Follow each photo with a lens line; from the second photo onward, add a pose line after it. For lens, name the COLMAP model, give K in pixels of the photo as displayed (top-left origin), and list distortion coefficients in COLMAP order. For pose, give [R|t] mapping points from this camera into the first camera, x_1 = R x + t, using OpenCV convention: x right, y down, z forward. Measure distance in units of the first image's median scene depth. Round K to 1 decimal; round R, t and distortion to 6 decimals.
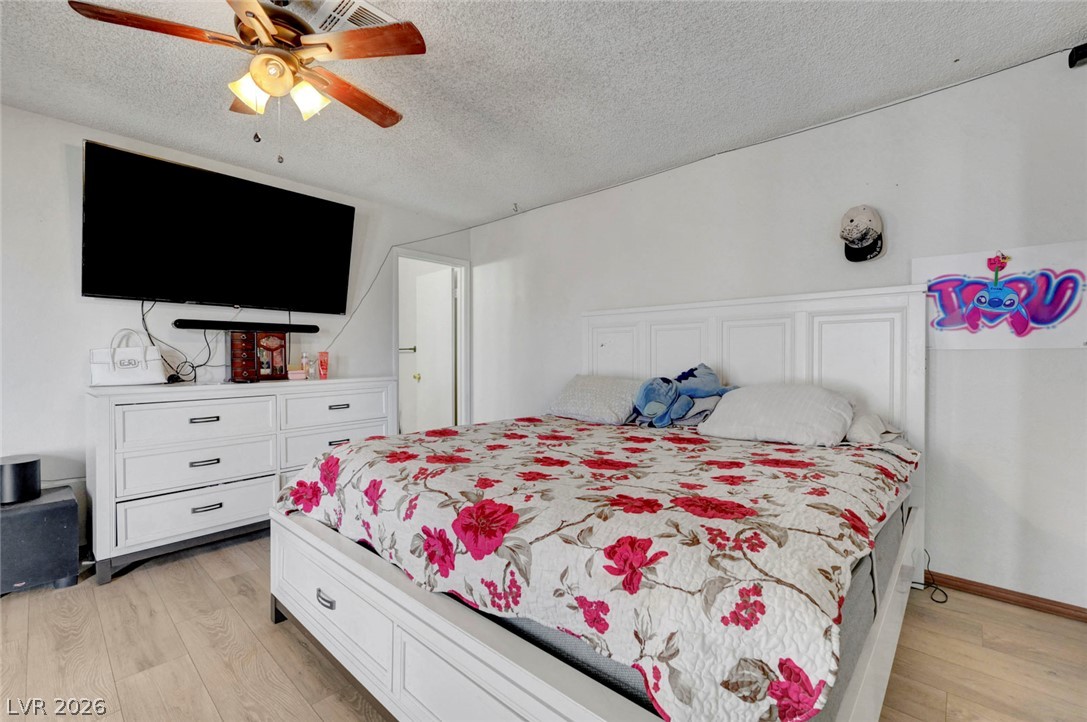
lens RADIAL K [[464.1, 0, 543.5], [0, 464.1, 361.0], [0, 0, 1]] dist [0.000077, 0.000083]
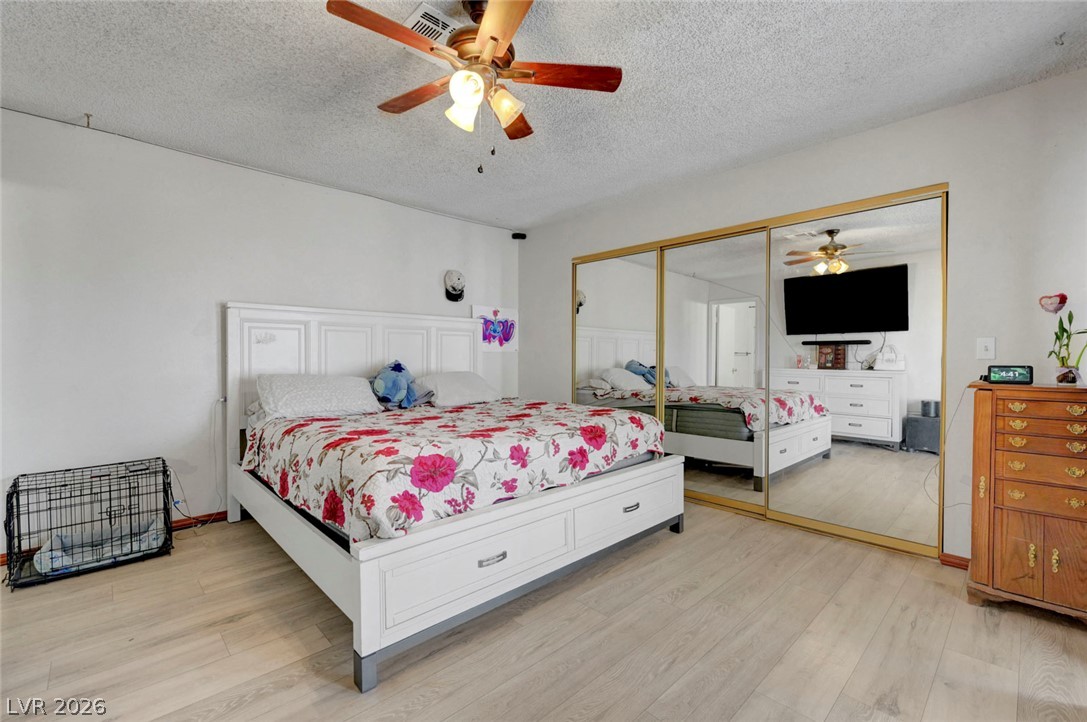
lens RADIAL K [[464.1, 0, 543.5], [0, 464.1, 361.0], [0, 0, 1]] dist [0.000077, 0.000083]
pose [[0.081549, -0.012112, 0.996596, -1.368914], [0.010525, 0.999881, 0.011290, -0.003580], [-0.996614, 0.009569, 0.081666, 0.647350]]
